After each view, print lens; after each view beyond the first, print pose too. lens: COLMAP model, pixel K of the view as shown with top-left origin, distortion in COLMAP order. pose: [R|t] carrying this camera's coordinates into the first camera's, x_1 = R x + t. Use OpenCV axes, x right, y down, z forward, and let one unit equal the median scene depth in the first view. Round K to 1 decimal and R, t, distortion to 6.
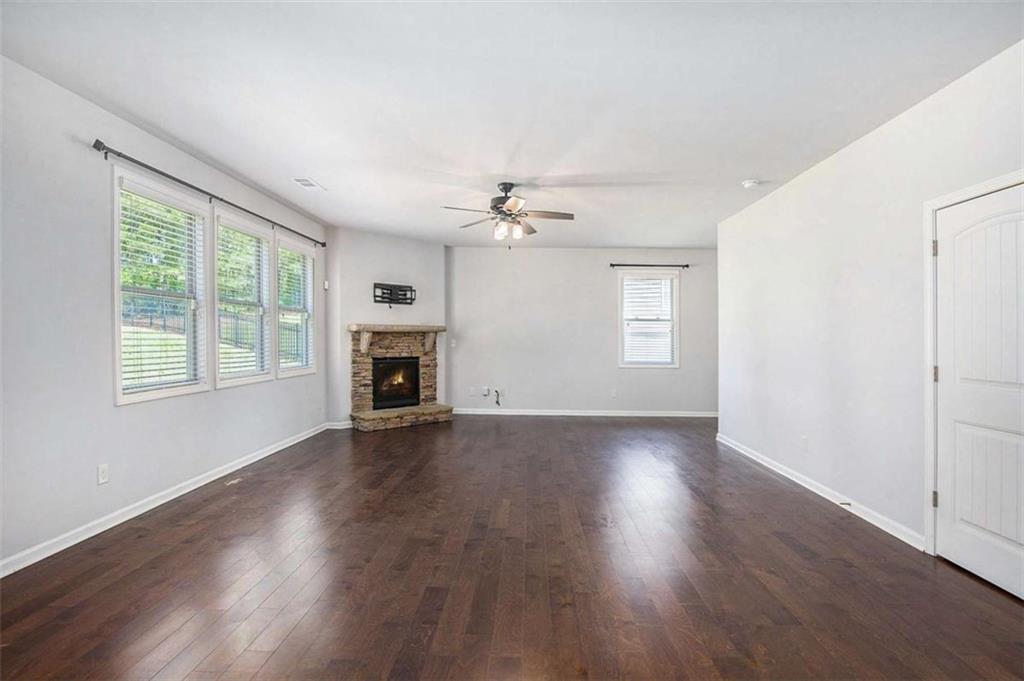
lens RADIAL K [[483.6, 0, 524.4], [0, 483.6, 342.3], [0, 0, 1]] dist [-0.022665, -0.000271]
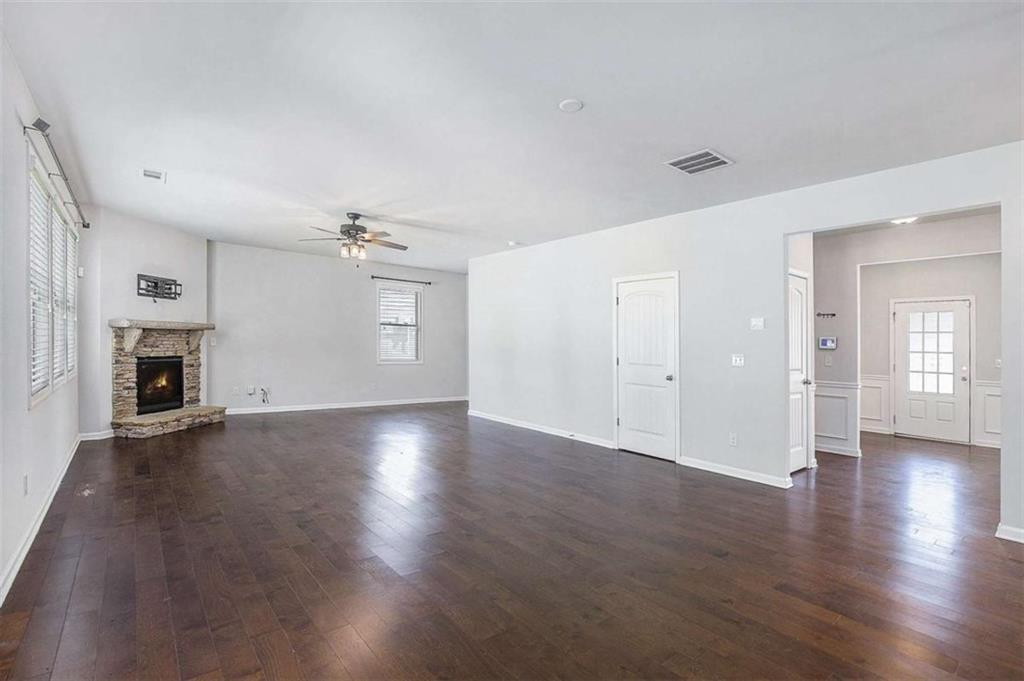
lens RADIAL K [[473.1, 0, 521.6], [0, 473.1, 344.6], [0, 0, 1]] dist [0.000990, 0.000027]
pose [[0.766181, 0.010096, 0.642545, -0.327454], [-0.014041, 0.999901, 0.001033, -0.002357], [-0.642471, -0.009813, 0.766247, -0.130096]]
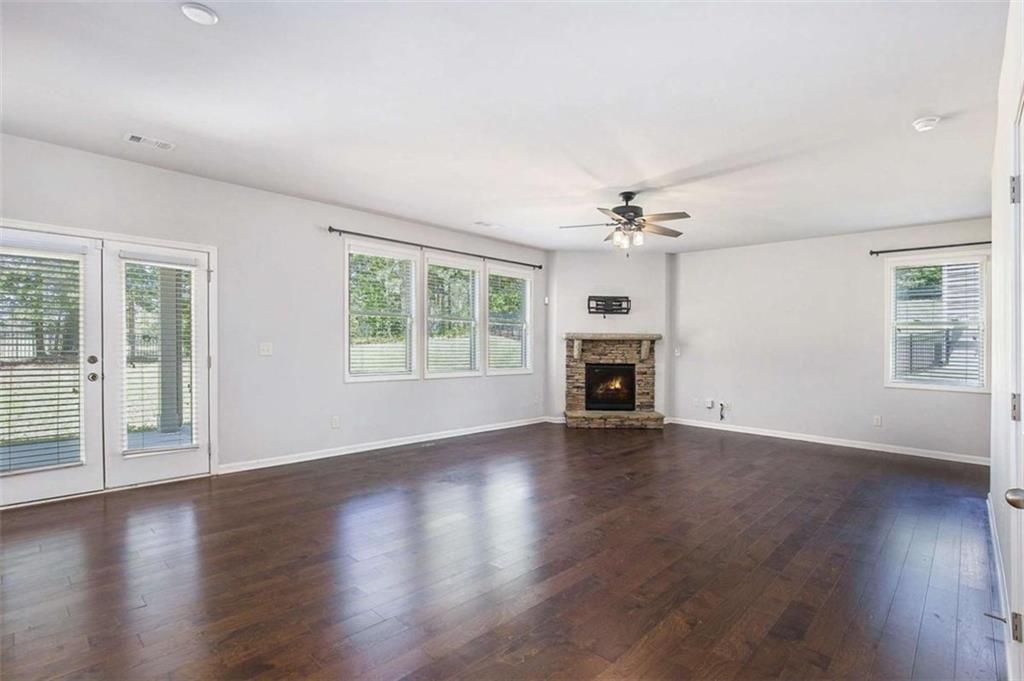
lens RADIAL K [[483.8, 0, 512.0], [0, 483.8, 340.5], [0, 0, 1]] dist [-0.014934, -0.000086]
pose [[0.734654, -0.002007, -0.678439, 0.314243], [-0.015784, 0.999674, -0.020048, 0.004791], [0.678259, 0.025437, 0.734383, 0.061184]]
